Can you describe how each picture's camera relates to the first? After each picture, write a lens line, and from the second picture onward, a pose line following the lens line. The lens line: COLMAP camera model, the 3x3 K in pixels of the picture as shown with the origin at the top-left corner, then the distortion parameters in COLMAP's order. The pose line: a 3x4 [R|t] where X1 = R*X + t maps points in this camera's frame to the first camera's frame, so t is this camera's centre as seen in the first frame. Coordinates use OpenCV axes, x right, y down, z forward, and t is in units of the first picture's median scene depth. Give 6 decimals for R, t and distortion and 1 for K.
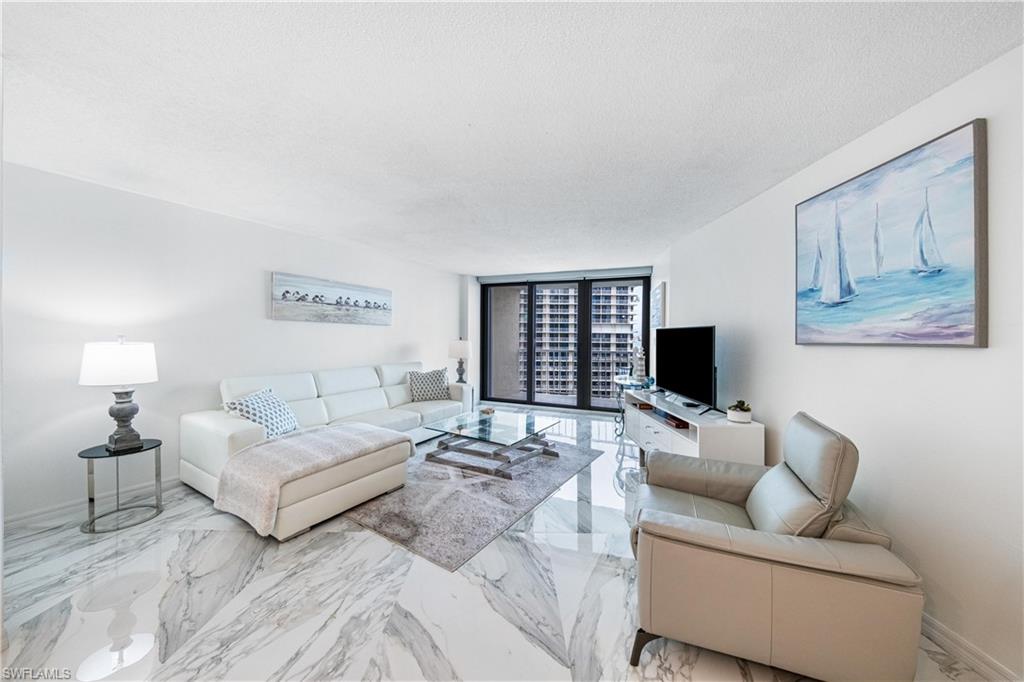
lens RADIAL K [[341.8, 0, 515.7], [0, 341.8, 334.3], [0, 0, 1]] dist [0.023116, -0.013410]
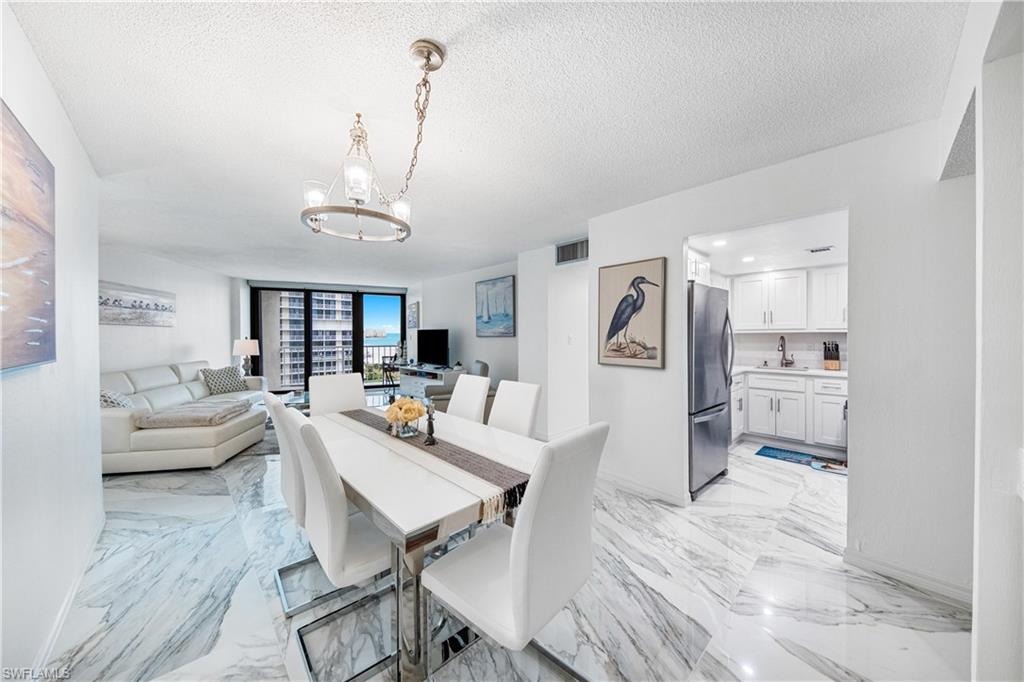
lens RADIAL K [[341.8, 0, 515.7], [0, 341.8, 334.3], [0, 0, 1]] dist [0.023116, -0.013410]
pose [[0.724450, -0.013745, 0.689190, -0.590008], [0.007037, 0.999897, 0.012545, -0.015509], [-0.689291, -0.004238, 0.724472, -0.843618]]
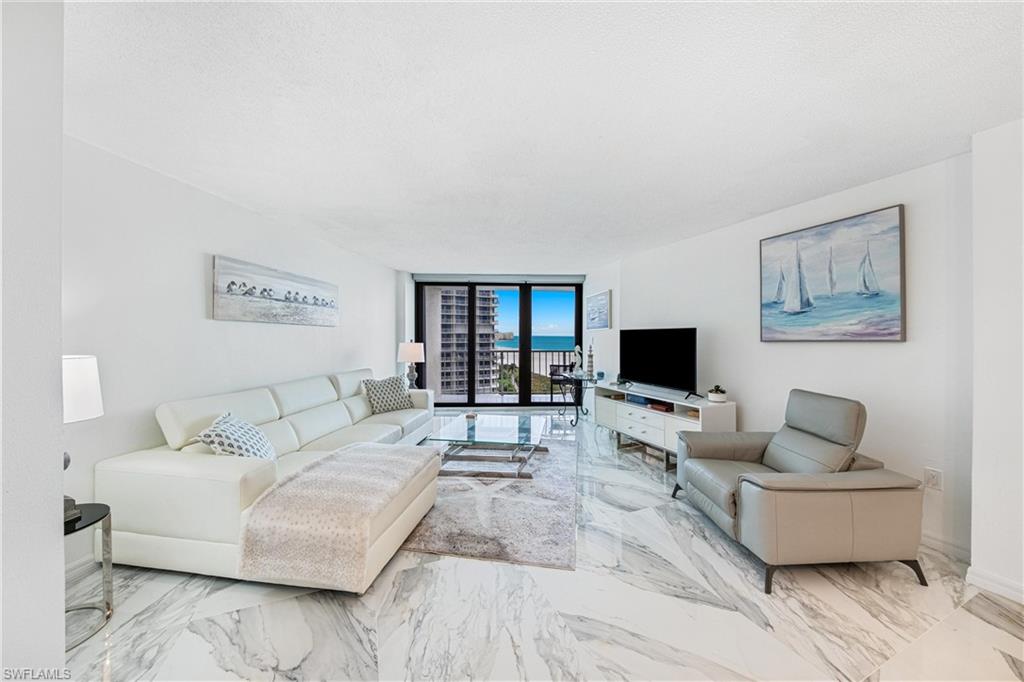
lens RADIAL K [[341.8, 0, 515.7], [0, 341.8, 334.3], [0, 0, 1]] dist [0.023116, -0.013410]
pose [[0.923540, -0.008518, 0.383408, -0.497399], [0.008919, 0.999960, 0.000732, -0.007005], [-0.383399, 0.002744, 0.923579, 0.084815]]
